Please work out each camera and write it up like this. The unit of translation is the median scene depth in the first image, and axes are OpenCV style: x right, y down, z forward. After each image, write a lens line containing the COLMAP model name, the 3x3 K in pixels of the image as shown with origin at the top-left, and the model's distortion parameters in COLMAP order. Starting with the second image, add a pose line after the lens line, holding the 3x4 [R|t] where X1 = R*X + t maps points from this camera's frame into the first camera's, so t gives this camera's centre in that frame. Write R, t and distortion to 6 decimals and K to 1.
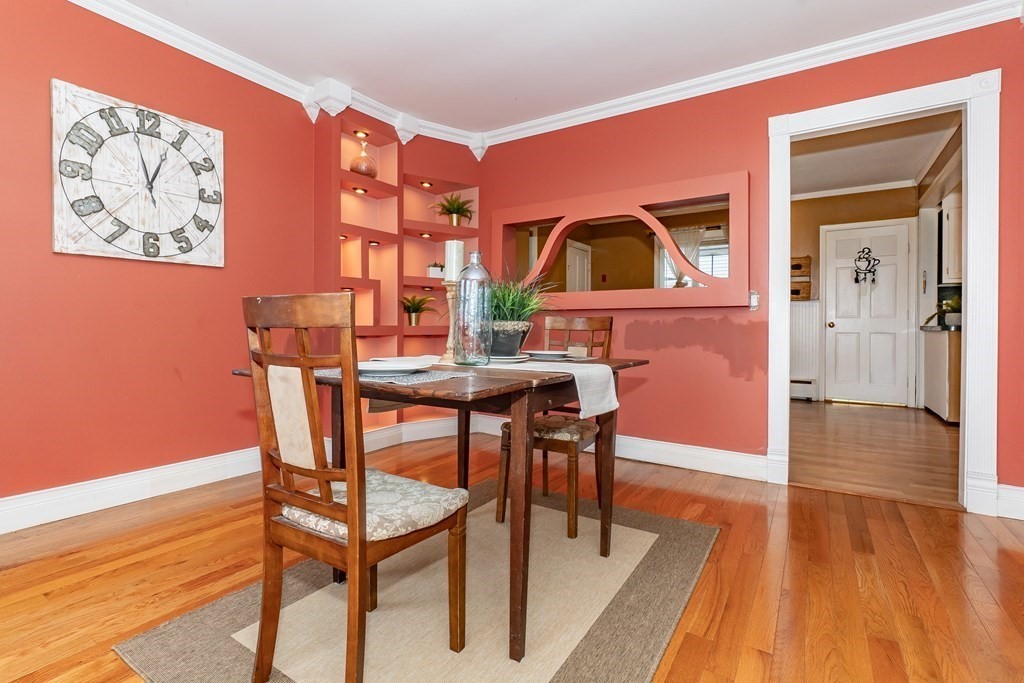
lens RADIAL K [[499.8, 0, 561.1], [0, 499.8, 333.9], [0, 0, 1]] dist [0.000229, 0.000010]
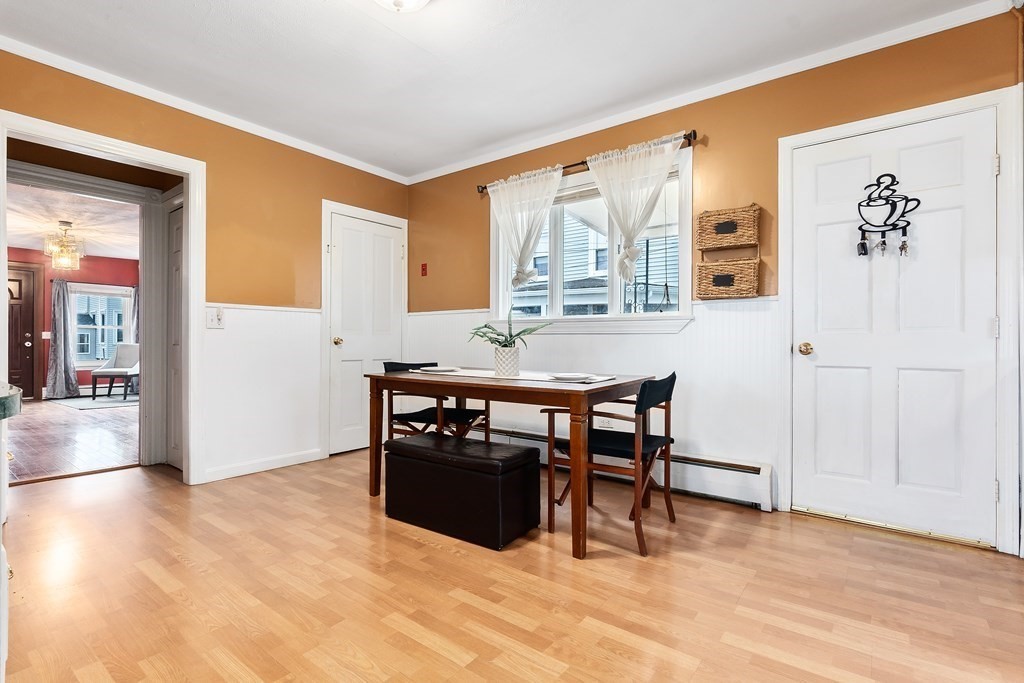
lens RADIAL K [[488.1, 0, 501.3], [0, 488.1, 343.3], [0, 0, 1]] dist [-0.004717, 0.000001]
pose [[0.985191, 0.004300, -0.171406, 0.370348], [-0.006493, 0.999904, -0.012236, -0.017253], [0.171337, 0.013168, 0.985124, 0.550666]]
